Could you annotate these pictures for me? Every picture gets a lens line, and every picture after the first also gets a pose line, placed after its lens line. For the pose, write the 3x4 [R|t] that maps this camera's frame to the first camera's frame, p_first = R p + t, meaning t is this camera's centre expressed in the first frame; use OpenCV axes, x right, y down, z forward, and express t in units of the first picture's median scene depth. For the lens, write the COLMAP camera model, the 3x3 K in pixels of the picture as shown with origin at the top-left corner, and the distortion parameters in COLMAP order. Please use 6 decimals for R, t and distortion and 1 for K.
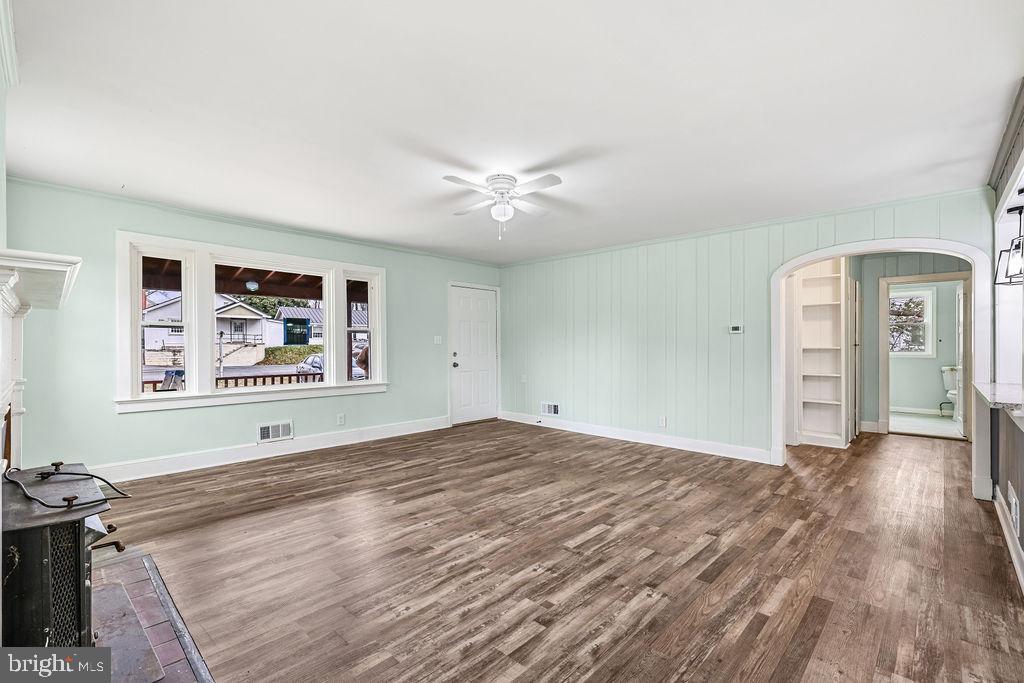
lens RADIAL K [[445.2, 0, 512.5], [0, 445.2, 350.9], [0, 0, 1]] dist [0.003964, 0.000263]
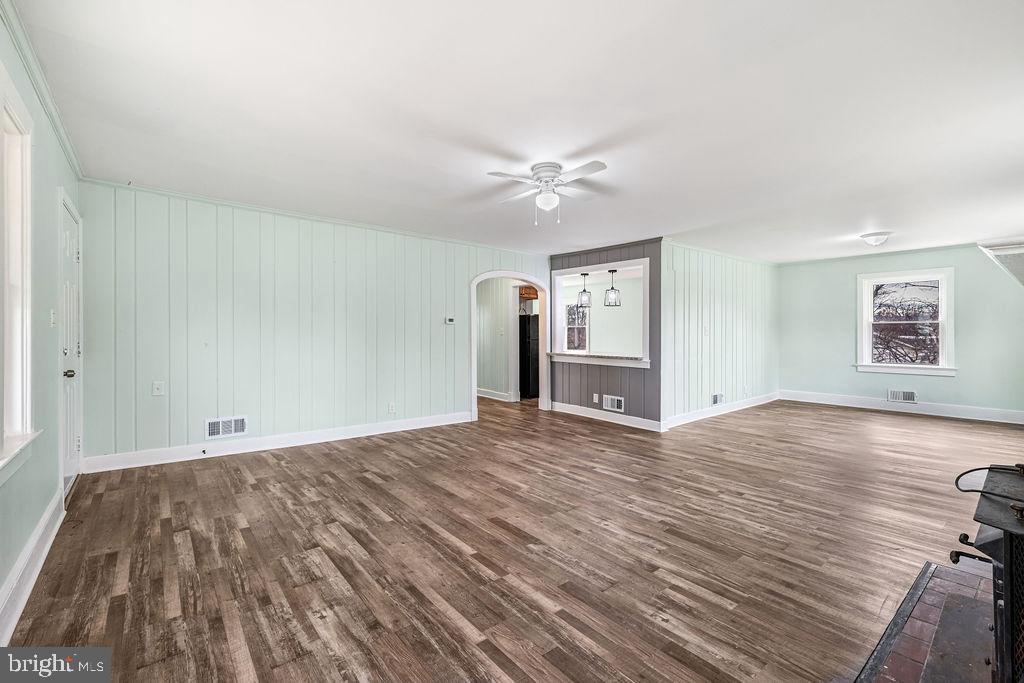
lens RADIAL K [[445.2, 0, 508.4], [0, 445.2, 331.3], [0, 0, 1]] dist [0.003964, 0.000263]
pose [[0.131446, 0.009045, 0.991282, -1.104691], [0.006114, 0.999932, -0.009935, -0.009504], [-0.991304, 0.007367, 0.131382, 1.032421]]
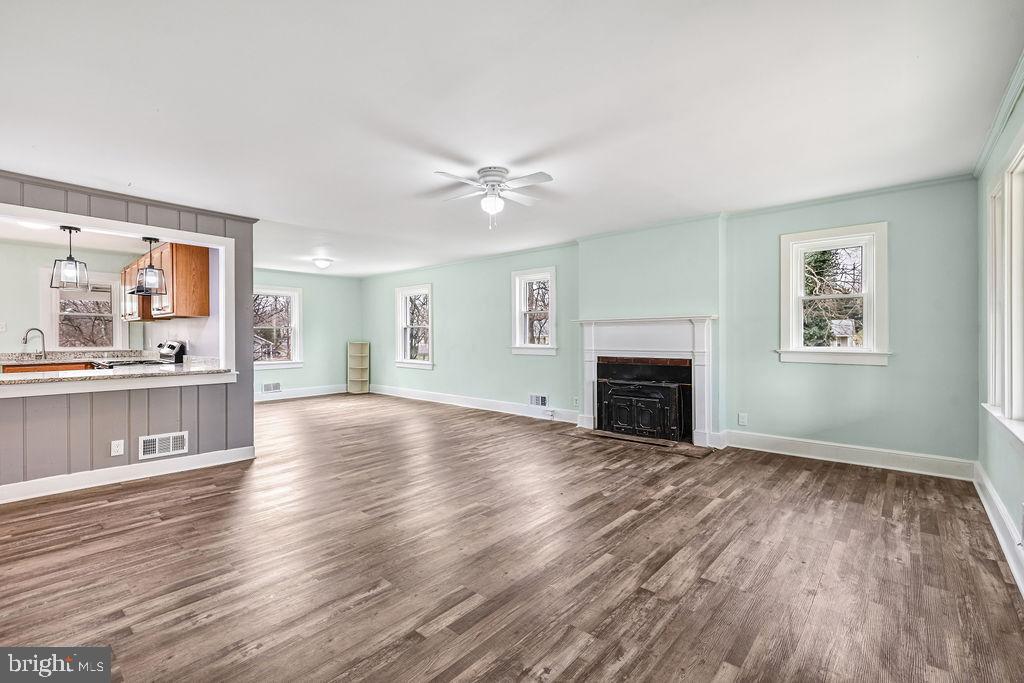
lens RADIAL K [[445.2, 0, 512.9], [0, 445.2, 347.2], [0, 0, 1]] dist [0.003964, 0.000263]
pose [[-0.999284, 0.008220, -0.036922, -0.033023], [0.006942, 0.999377, 0.034599, -0.026448], [0.037183, 0.034317, -0.998719, 2.159675]]
